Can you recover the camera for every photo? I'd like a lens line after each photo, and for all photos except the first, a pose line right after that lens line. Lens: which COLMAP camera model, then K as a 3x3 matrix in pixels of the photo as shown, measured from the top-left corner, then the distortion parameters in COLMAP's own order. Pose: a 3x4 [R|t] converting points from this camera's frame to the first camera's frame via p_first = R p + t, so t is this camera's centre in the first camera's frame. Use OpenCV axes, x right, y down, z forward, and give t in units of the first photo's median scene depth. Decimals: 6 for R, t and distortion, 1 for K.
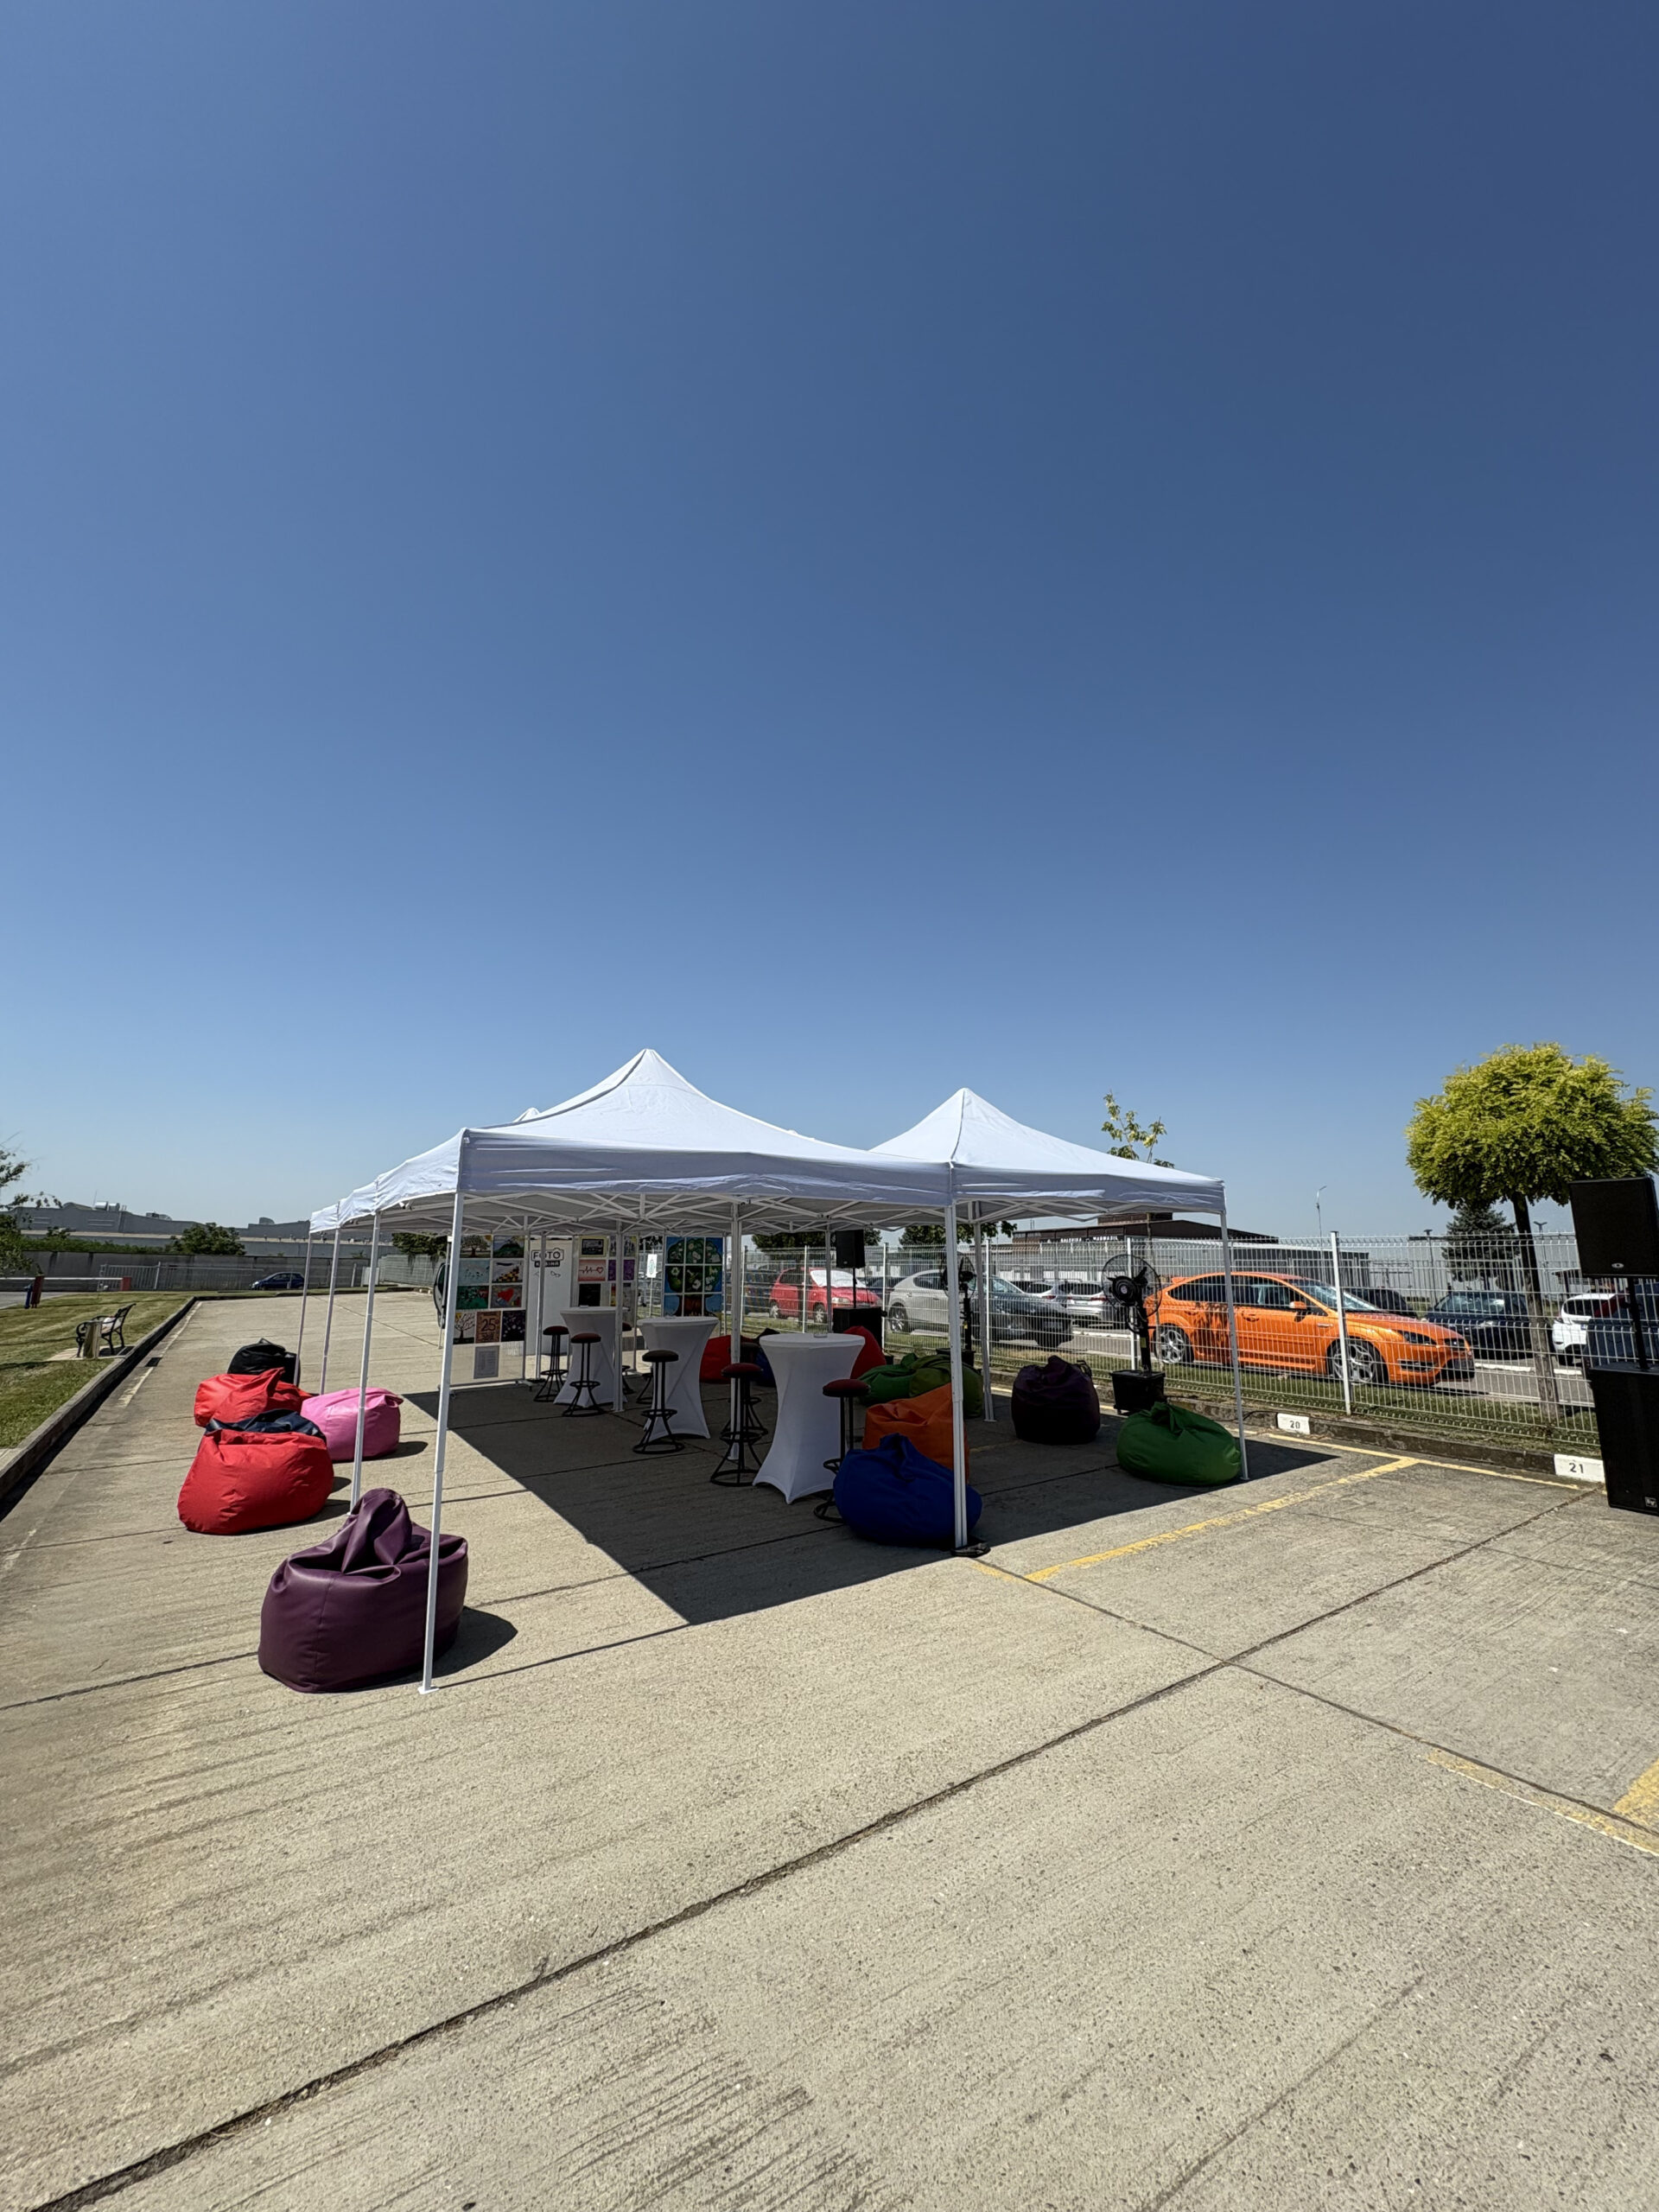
lens RADIAL K [[880.4, 0, 827.2], [0, 880.4, 1107.9], [0, 0, 1]] dist [-0.002111, 0.001261]
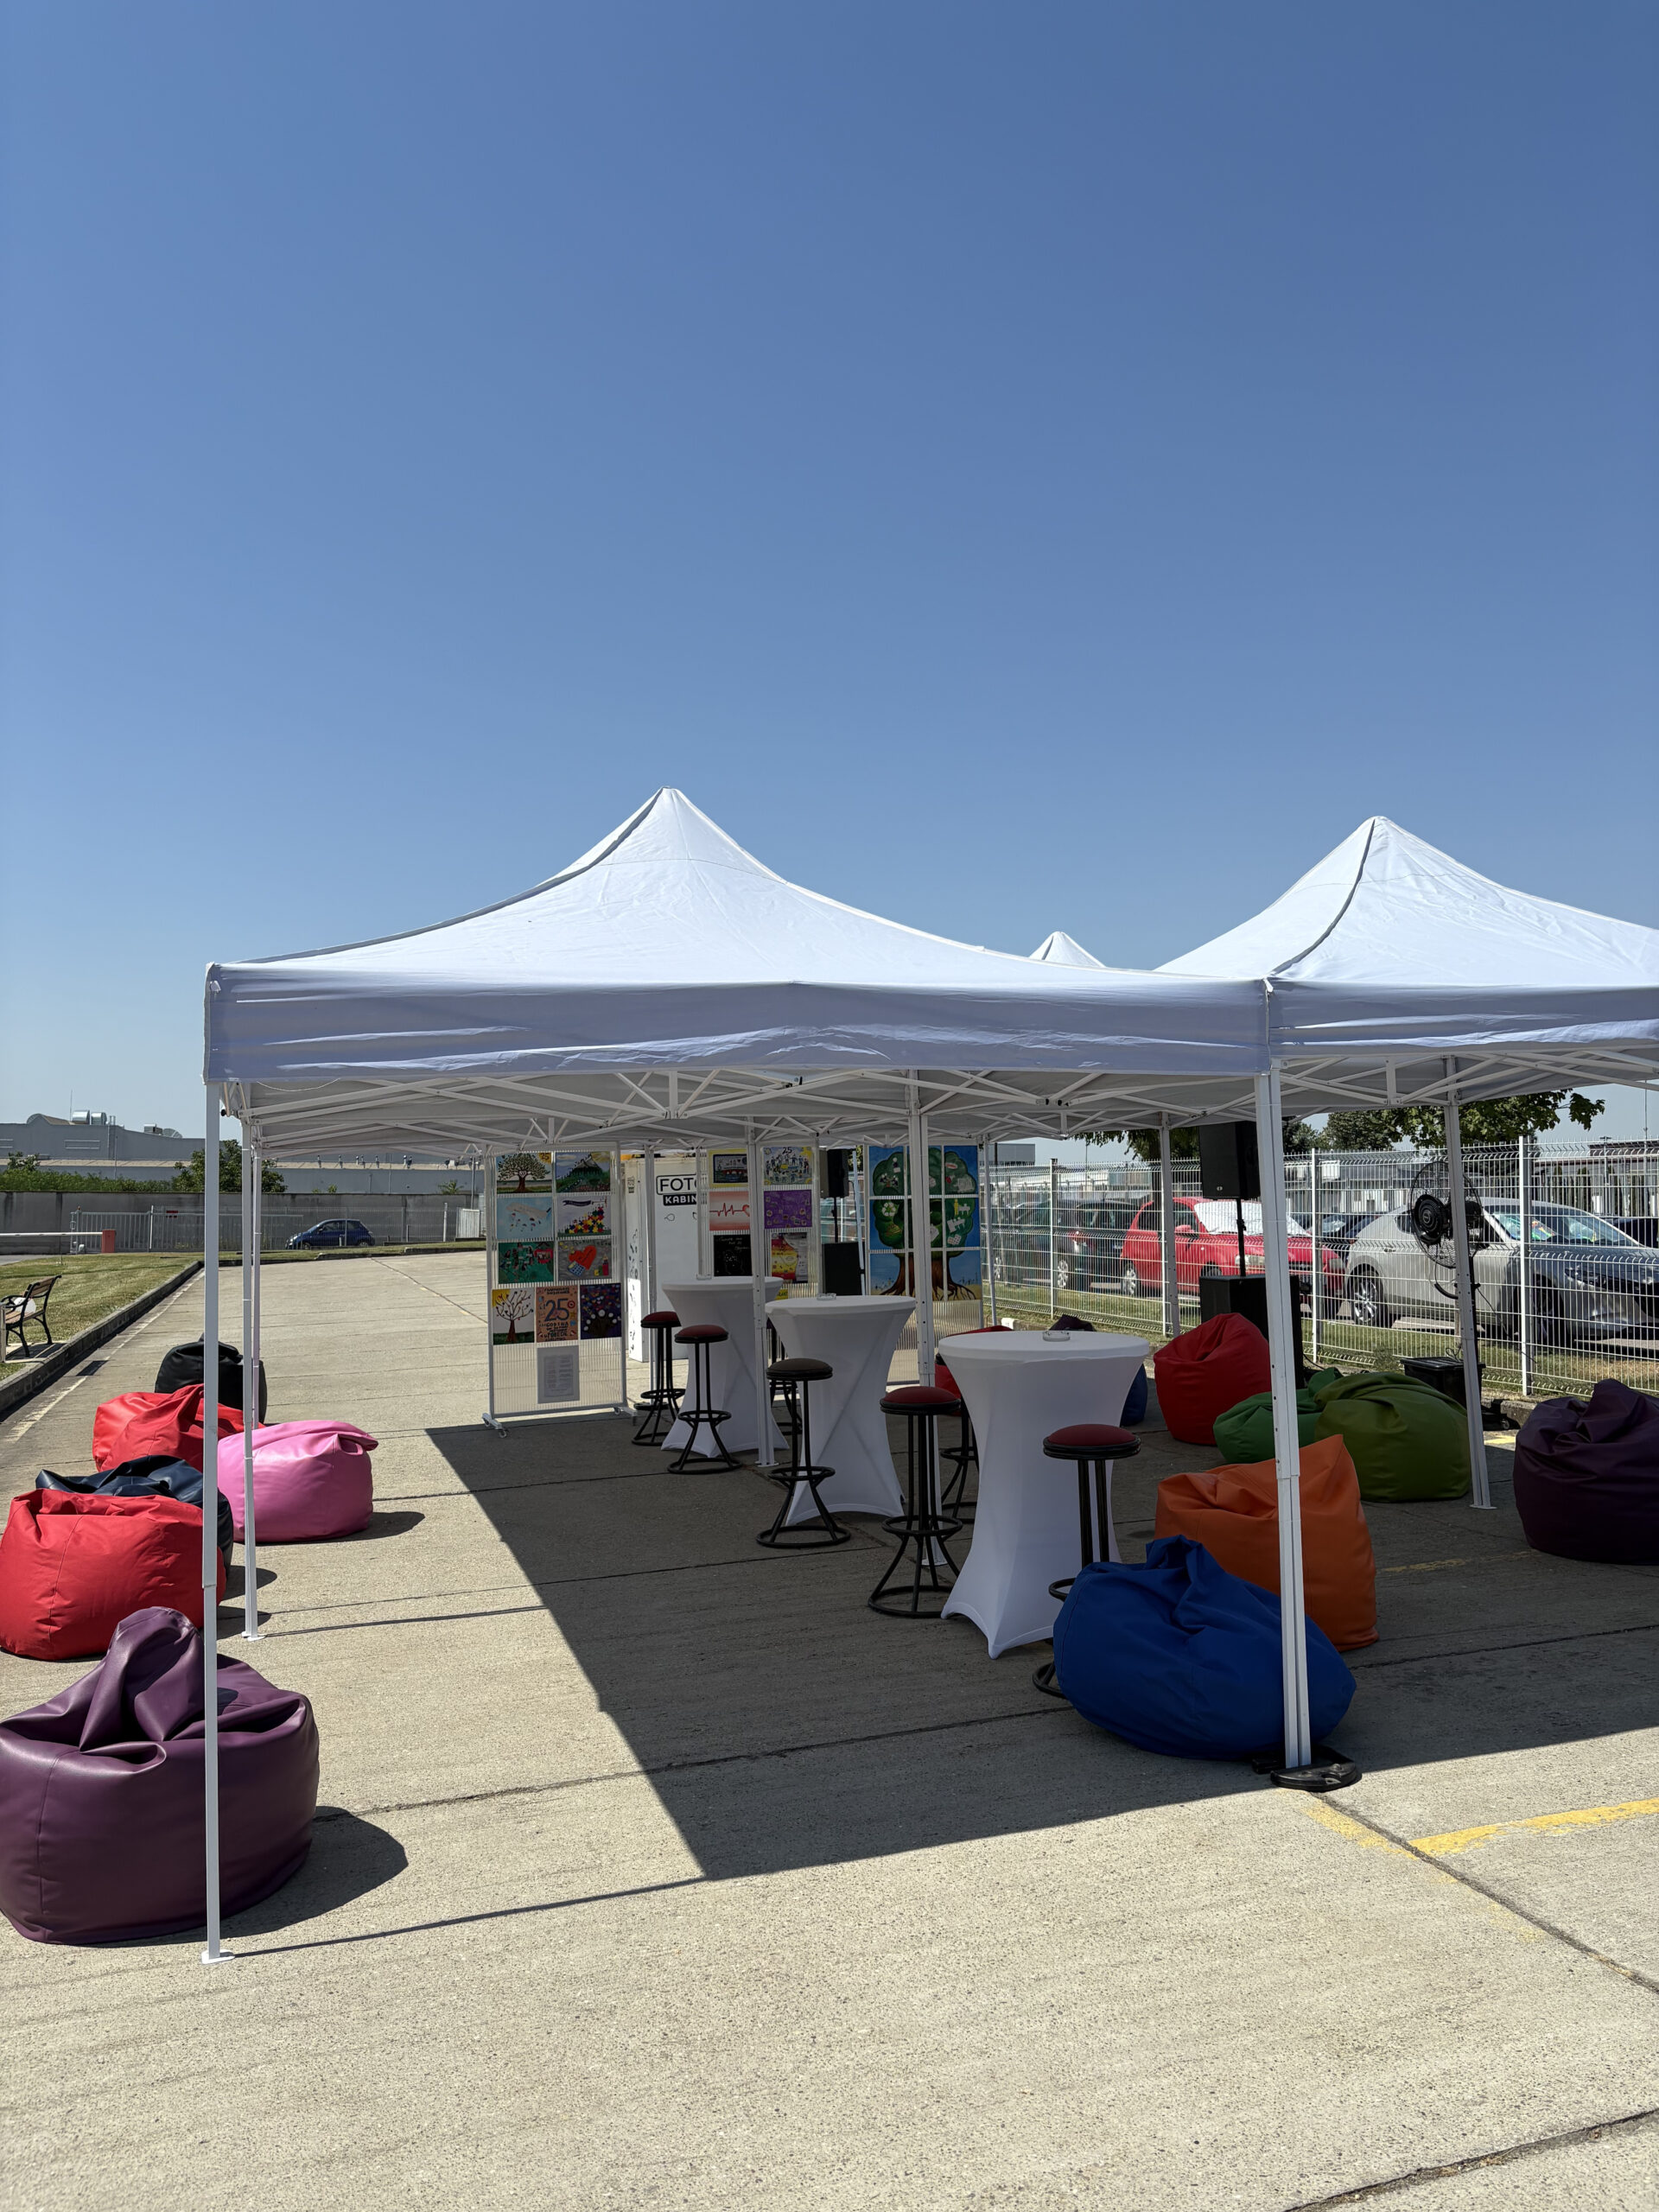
lens RADIAL K [[1667.3, 0, 836.7], [0, 1667.3, 1103.3], [0, 0, 1]] dist [0.046566, -0.055647]
pose [[0.964188, -0.032360, -0.263237, 0.110209], [0.064487, 0.991347, 0.114338, 0.007787], [0.257260, -0.127218, 0.957932, 0.061465]]
